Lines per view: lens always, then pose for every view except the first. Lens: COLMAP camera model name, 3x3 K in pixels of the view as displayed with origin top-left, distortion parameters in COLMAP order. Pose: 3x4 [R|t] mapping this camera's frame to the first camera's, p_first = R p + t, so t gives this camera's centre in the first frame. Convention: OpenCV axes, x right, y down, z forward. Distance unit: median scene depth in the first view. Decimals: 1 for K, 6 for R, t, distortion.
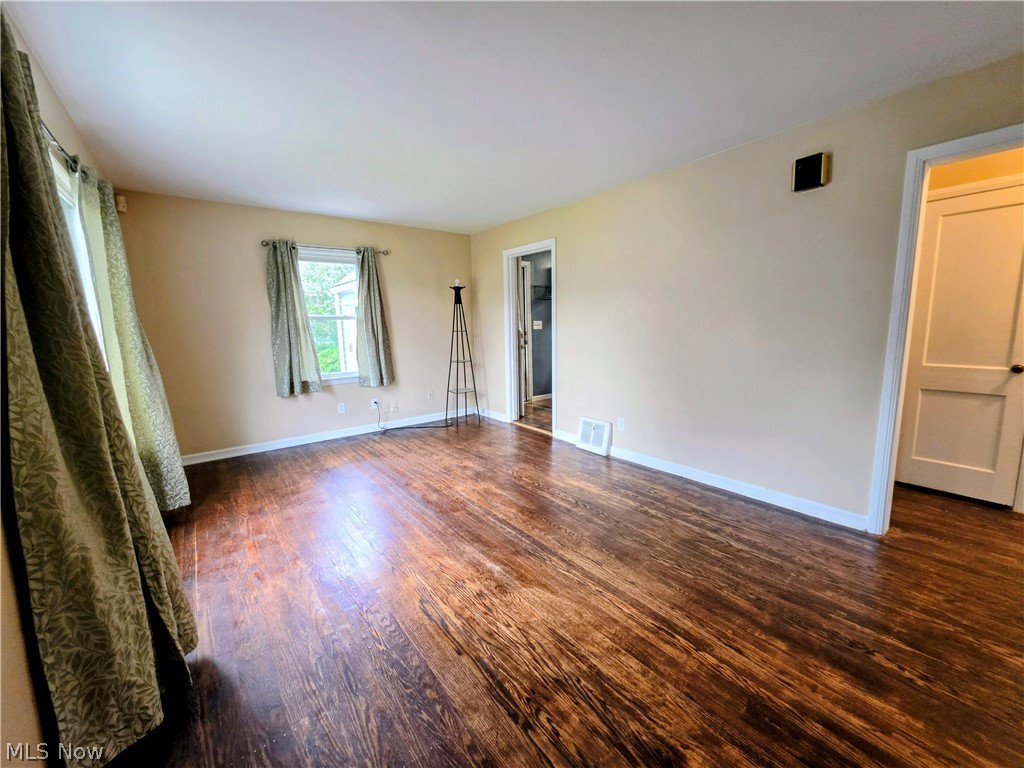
lens RADIAL K [[416.8, 0, 510.5], [0, 416.8, 379.5], [0, 0, 1]] dist [-0.001570, -0.000165]
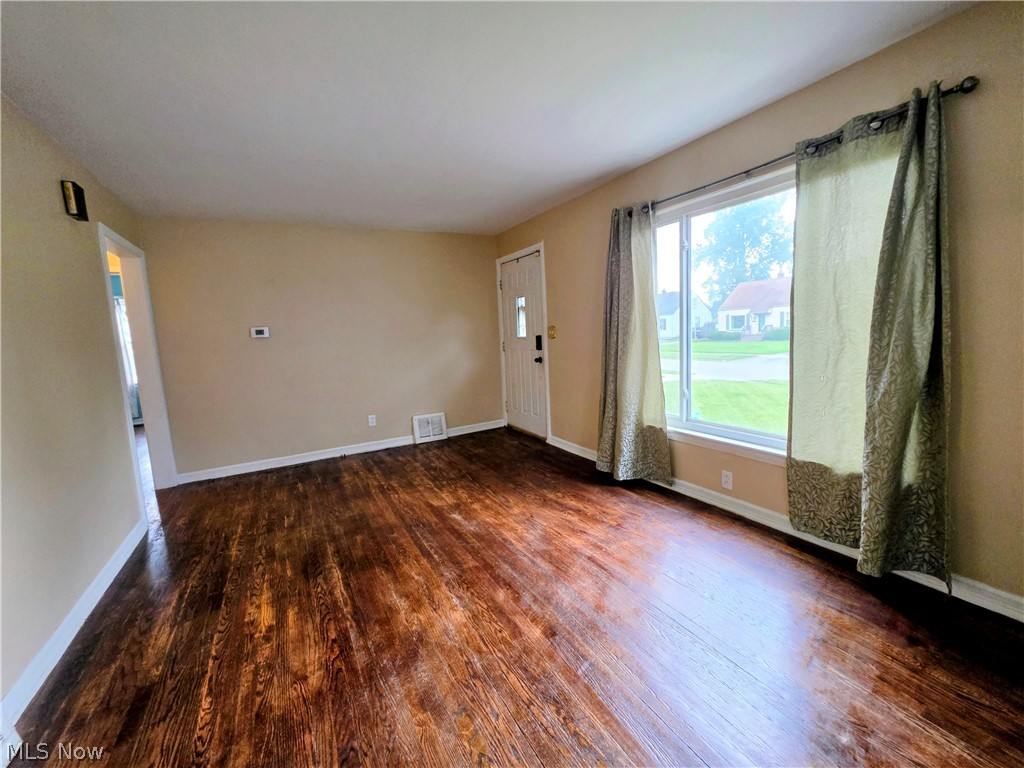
lens RADIAL K [[424.3, 0, 511.3], [0, 424.3, 381.7], [0, 0, 1]] dist [-0.004310, -0.000062]
pose [[-0.985691, 0.050572, 0.160796, -0.379020], [0.090868, 0.962875, 0.254193, -0.241927], [-0.141972, 0.265168, -0.953693, 1.812237]]
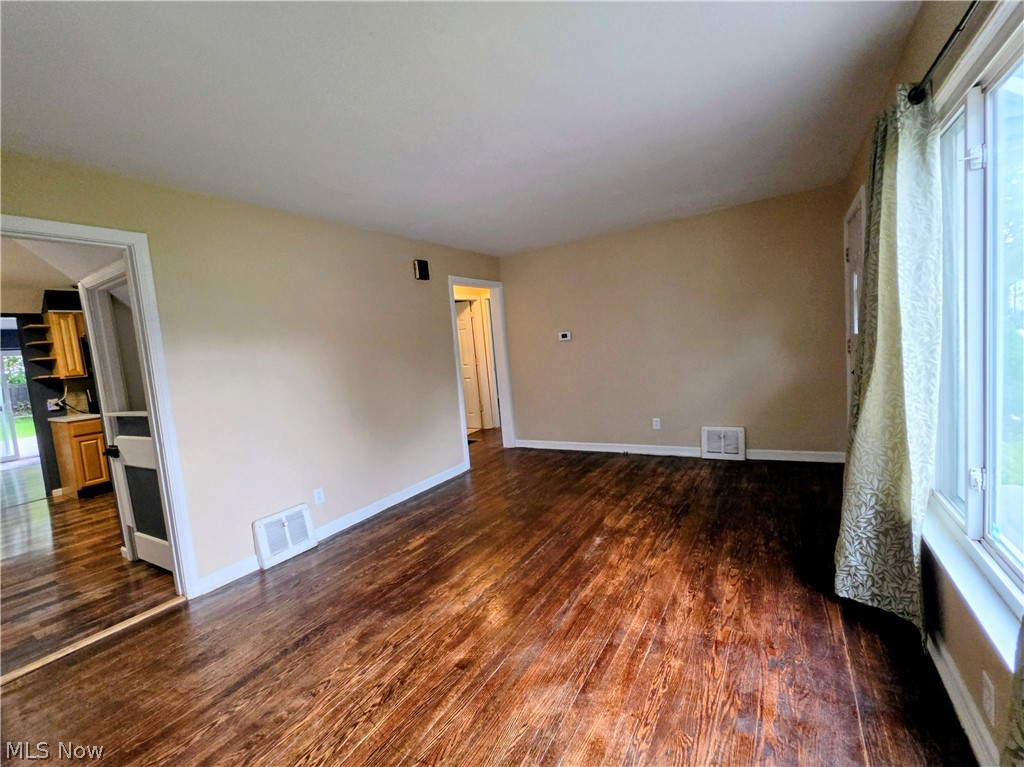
lens RADIAL K [[443.7, 0, 512.0], [0, 443.7, 383.5], [0, 0, 1]] dist [-0.001823, -0.000100]
pose [[-0.357663, -0.032956, 0.933269, -0.989291], [0.221350, 0.967906, 0.119008, -0.185389], [-0.907238, 0.249144, -0.338889, 1.325497]]
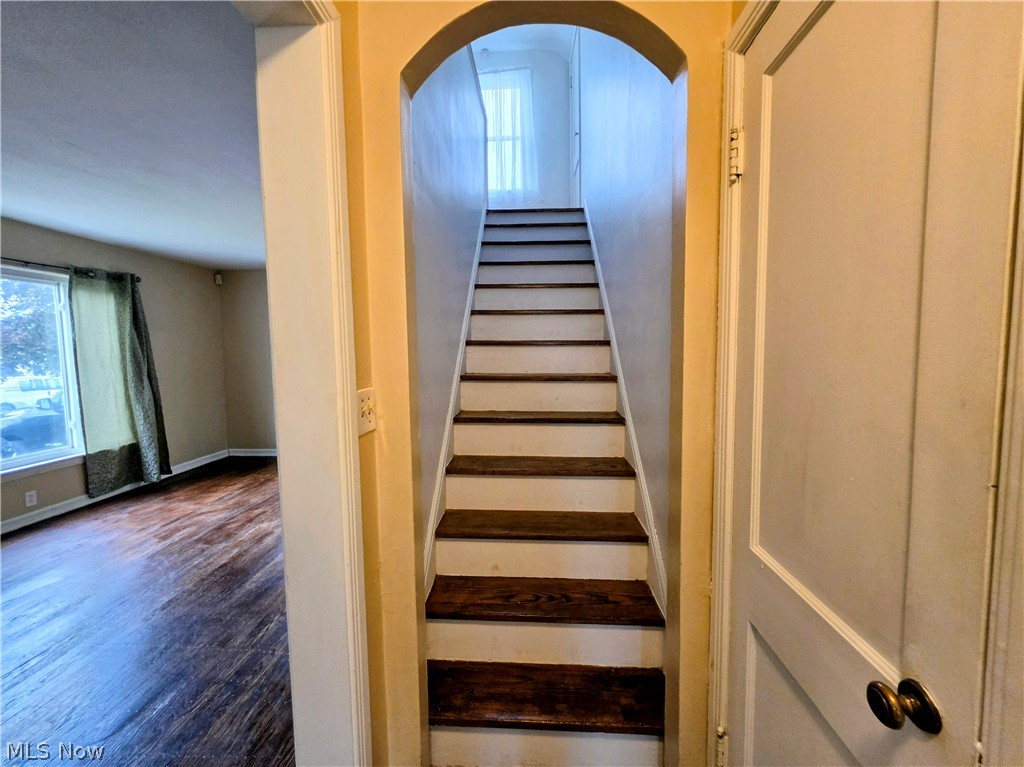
lens RADIAL K [[424.3, 0, 511.3], [0, 424.3, 381.2], [0, 0, 1]] dist [-0.004310, -0.000062]
pose [[0.757413, 0.061040, -0.650077, 1.226996], [-0.096626, 0.995137, -0.019141, -0.160157], [0.645747, 0.077312, 0.759627, 0.711820]]
